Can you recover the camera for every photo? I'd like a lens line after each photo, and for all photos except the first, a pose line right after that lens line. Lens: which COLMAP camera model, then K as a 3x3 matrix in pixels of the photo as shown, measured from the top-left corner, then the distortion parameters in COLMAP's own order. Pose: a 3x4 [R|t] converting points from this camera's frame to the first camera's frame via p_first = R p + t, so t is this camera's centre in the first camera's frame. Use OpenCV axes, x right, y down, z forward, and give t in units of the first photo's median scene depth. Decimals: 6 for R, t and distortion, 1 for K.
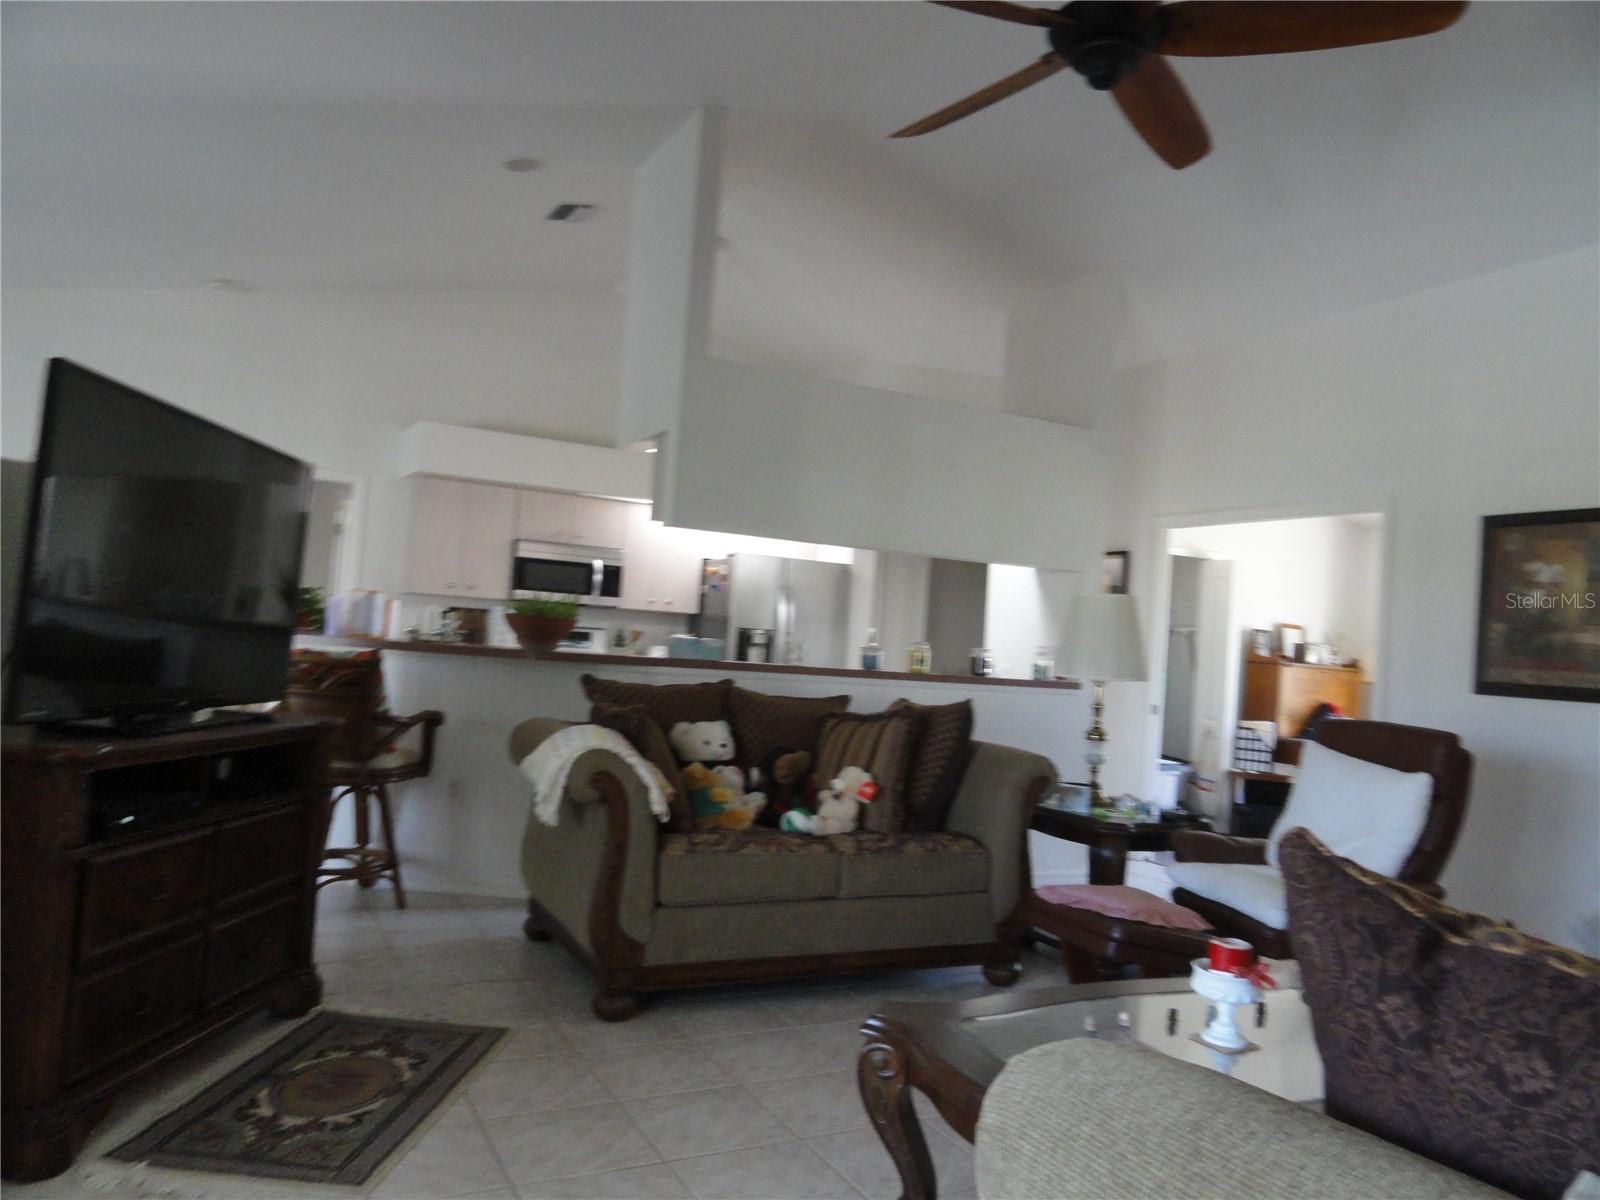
lens RADIAL K [[1113.7, 0, 800.0], [0, 1113.7, 600.0], [0, 0, 1]] dist [0.000756, -0.001557]
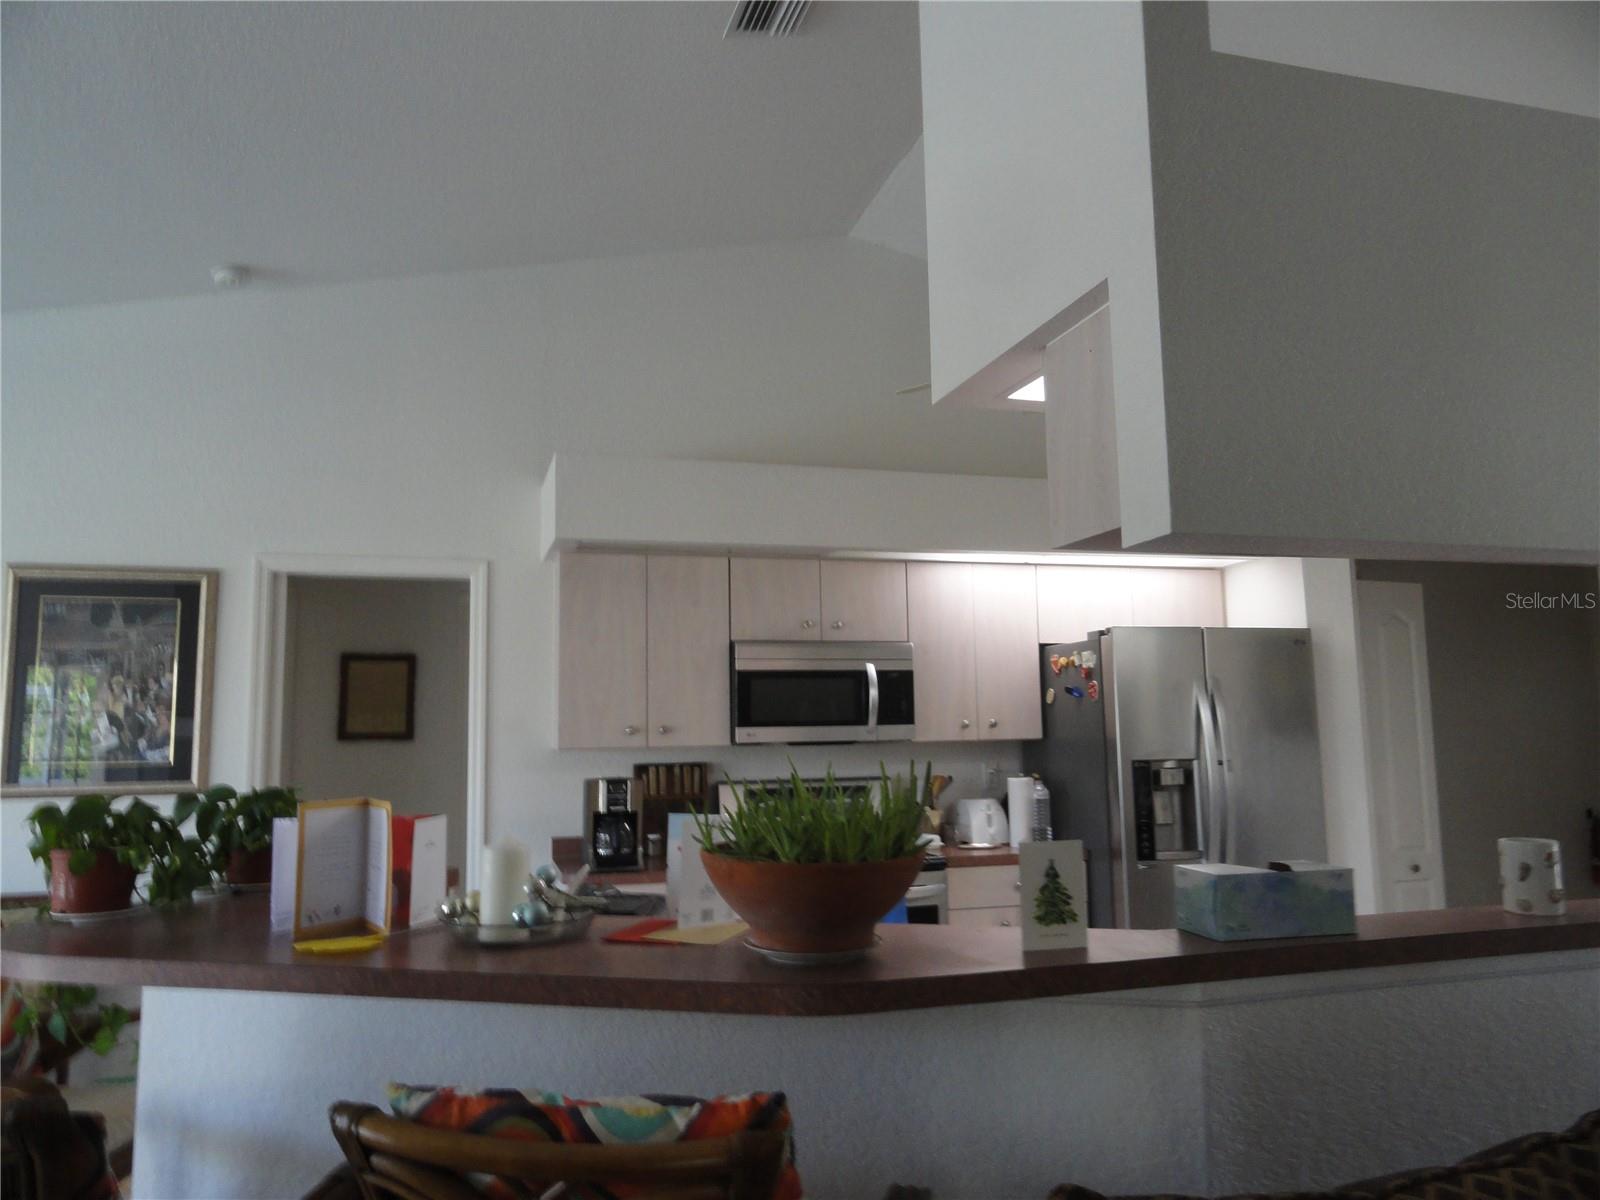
lens RADIAL K [[1113.7, 0, 800.0], [0, 1113.7, 600.0], [0, 0, 1]] dist [0.000756, -0.001557]
pose [[0.979283, -0.105872, -0.172614, -0.112263], [0.091074, 0.991629, -0.091525, -0.018769], [0.180859, 0.073908, 0.980728, 0.412067]]
